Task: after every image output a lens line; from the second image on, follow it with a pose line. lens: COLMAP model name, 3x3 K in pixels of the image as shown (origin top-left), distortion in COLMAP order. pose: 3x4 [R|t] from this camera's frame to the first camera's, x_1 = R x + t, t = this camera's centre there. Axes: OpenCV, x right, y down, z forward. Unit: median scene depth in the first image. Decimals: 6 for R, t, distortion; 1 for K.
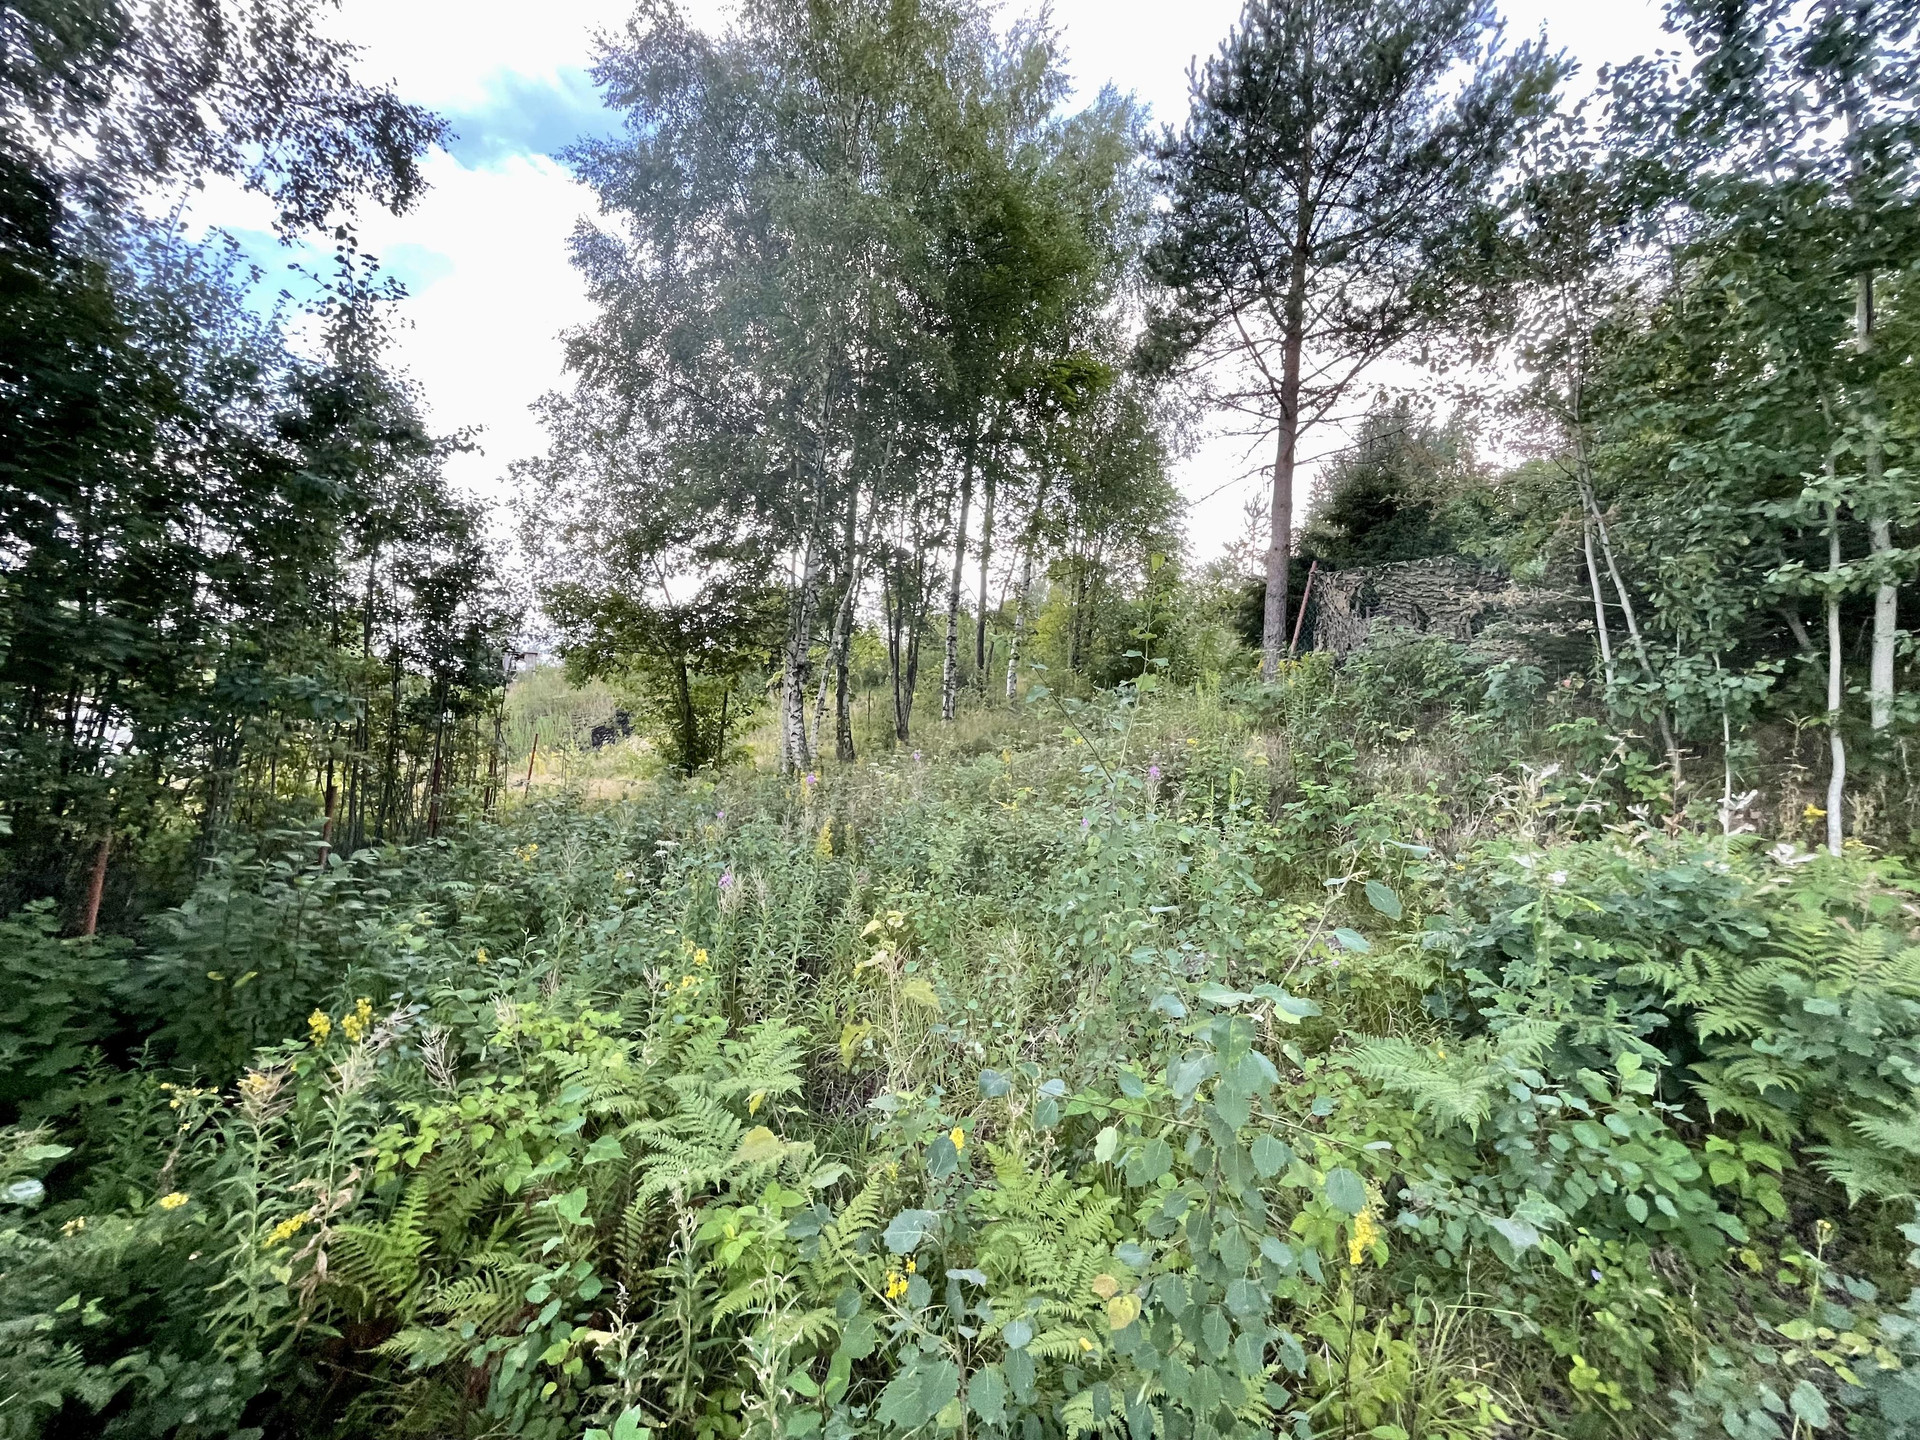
lens RADIAL K [[772.7, 0, 975.2], [0, 772.7, 718.0], [0, 0, 1]] dist [-0.002747, -0.000329]
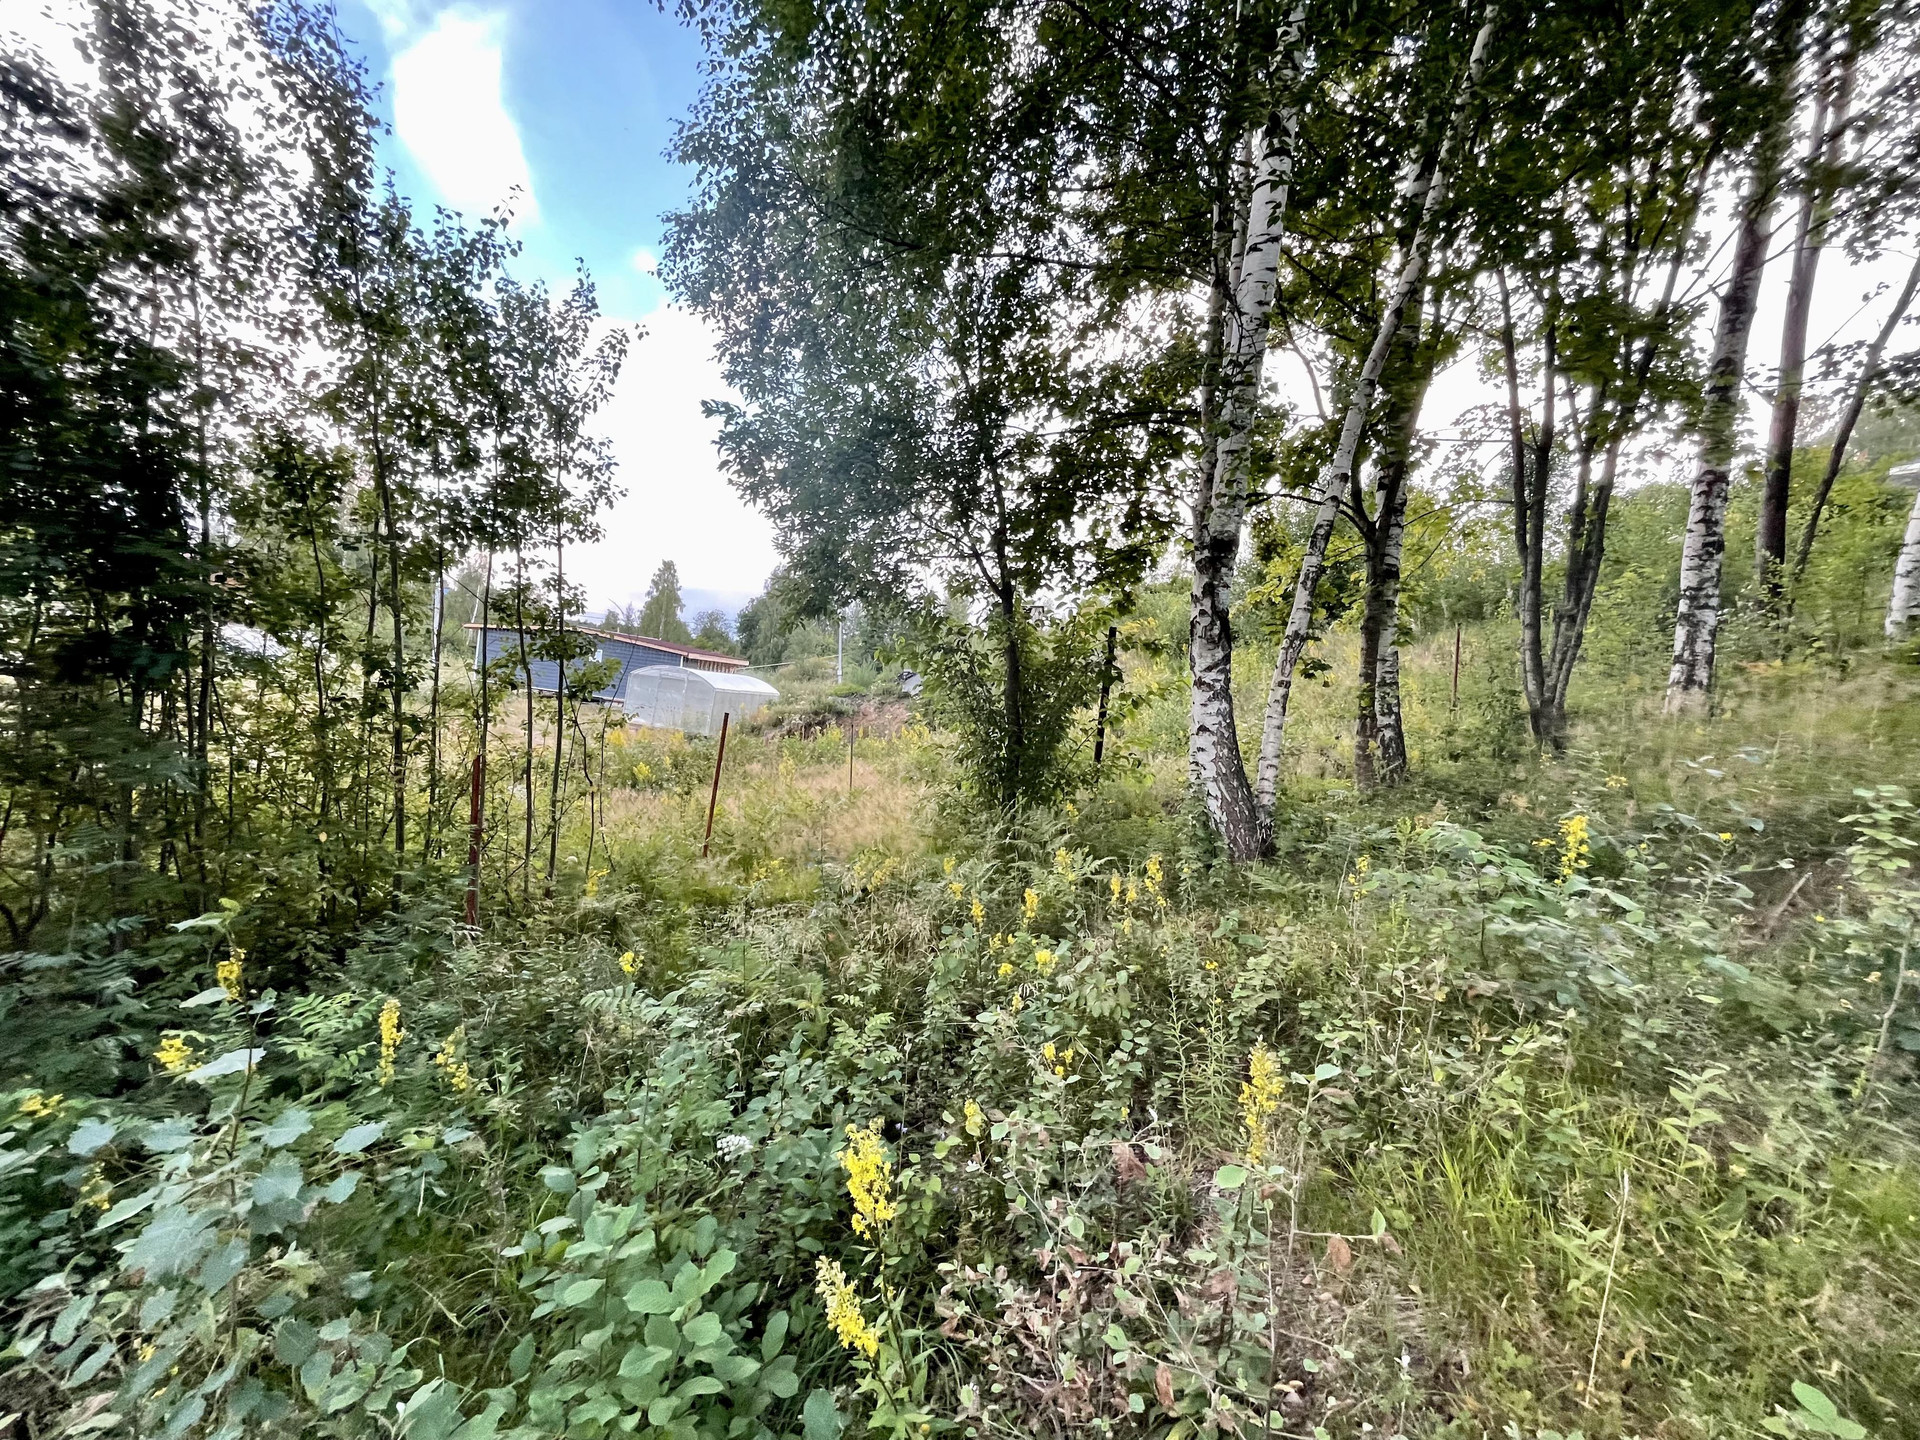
lens RADIAL K [[772.7, 0, 963.9], [0, 772.7, 719.7], [0, 0, 1]] dist [-0.002747, -0.000329]
pose [[0.751530, 0.036604, -0.658683, -0.060619], [0.000530, 0.998426, 0.056088, -0.004181], [0.659699, -0.042501, 0.750327, 0.515884]]
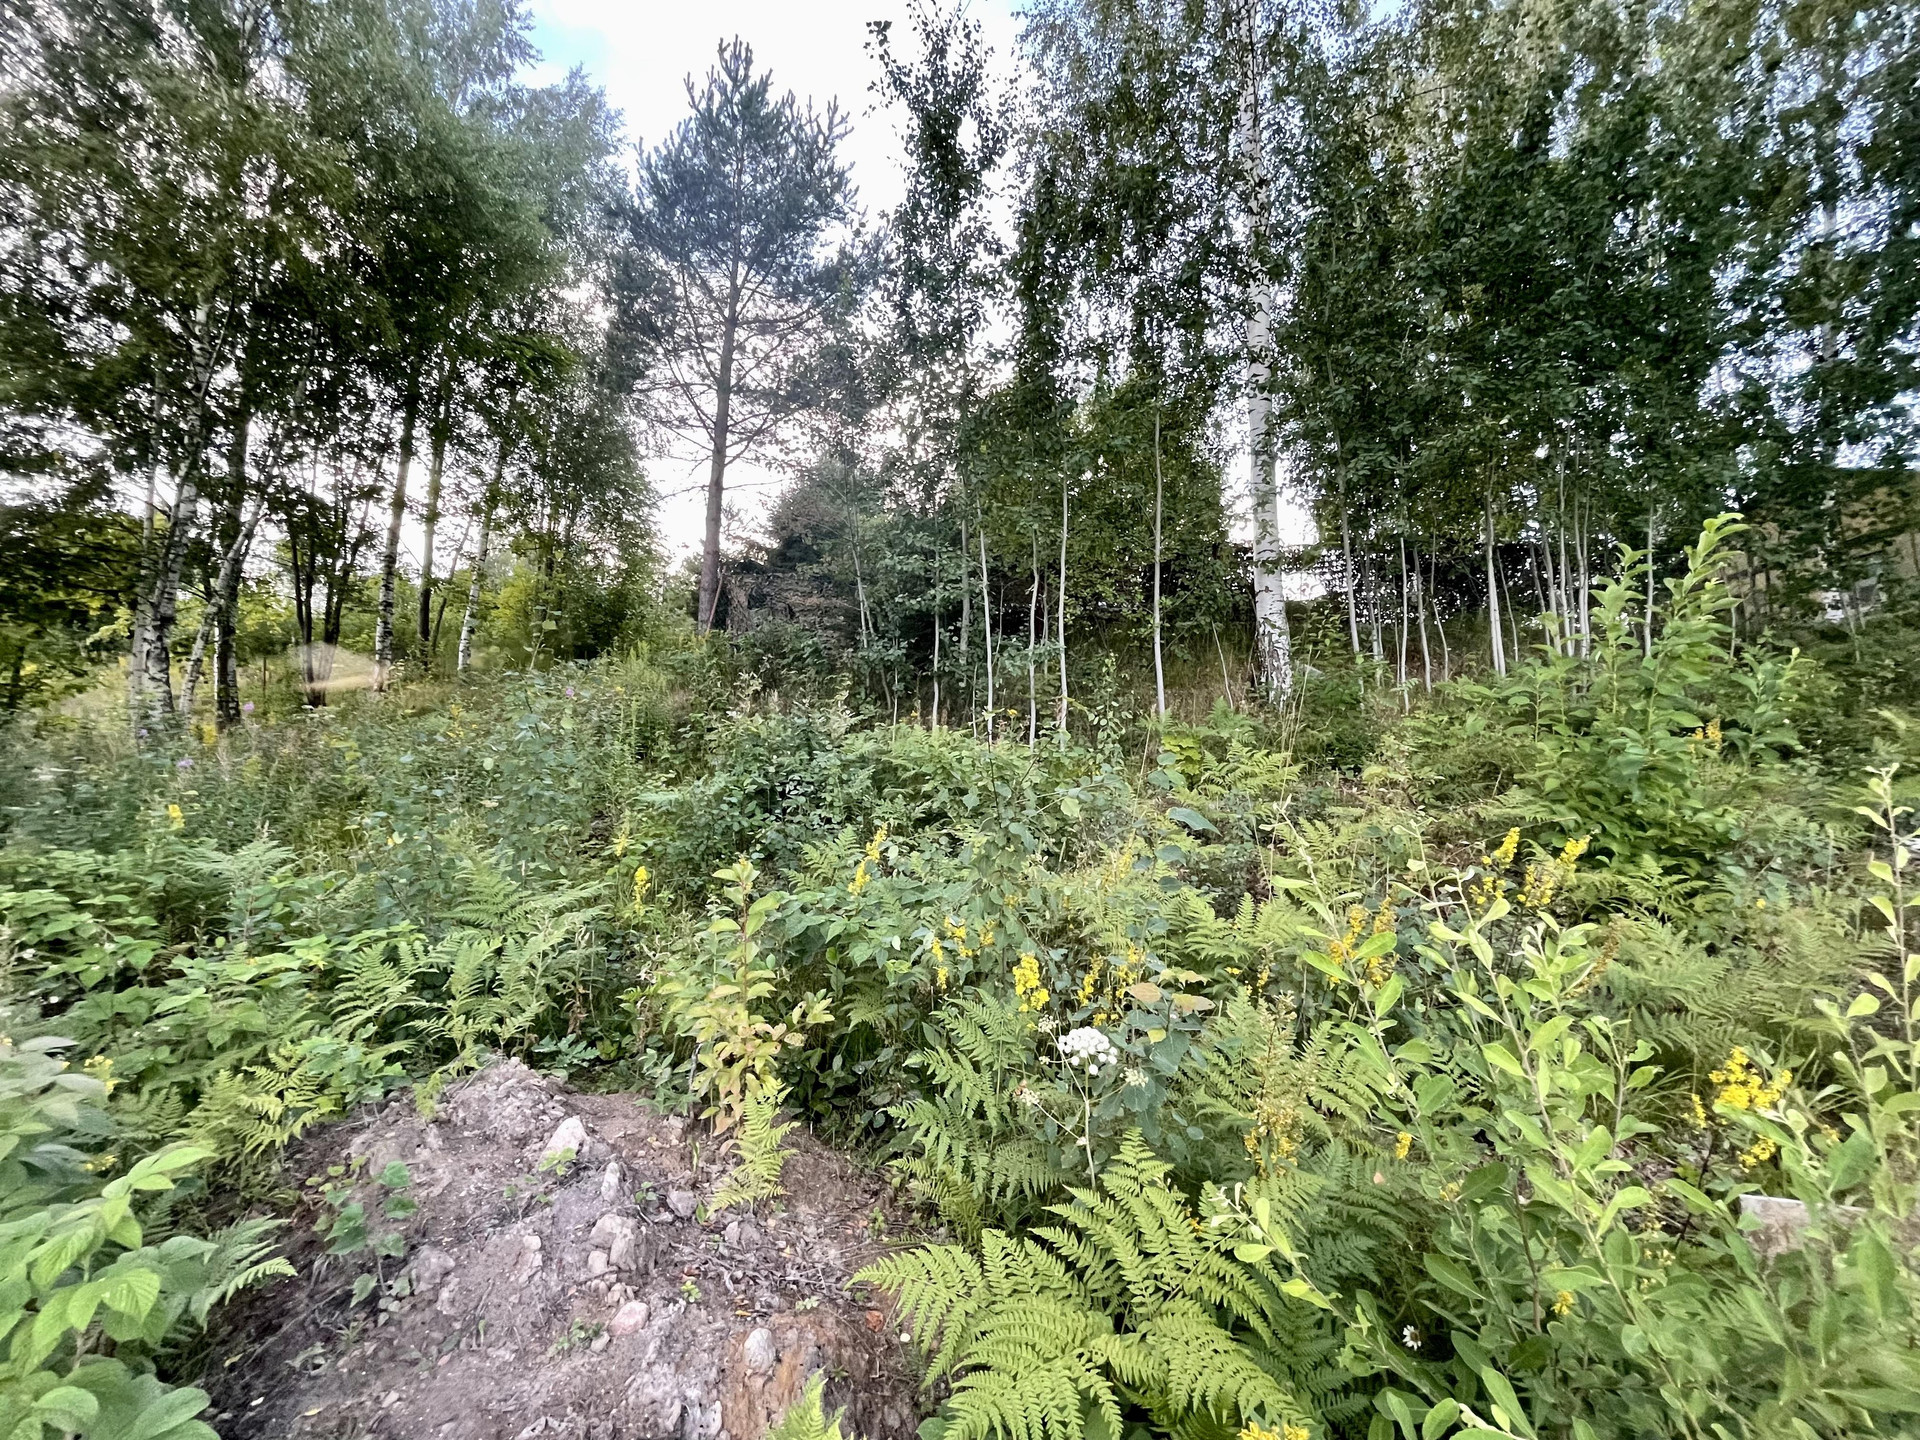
lens RADIAL K [[772.7, 0, 971.4], [0, 772.7, 727.0], [0, 0, 1]] dist [-0.002747, -0.000329]
pose [[0.811242, -0.002625, 0.584705, -0.003437], [-0.008053, 0.999845, 0.015662, 0.024554], [-0.584656, -0.017415, 0.811095, -0.158027]]
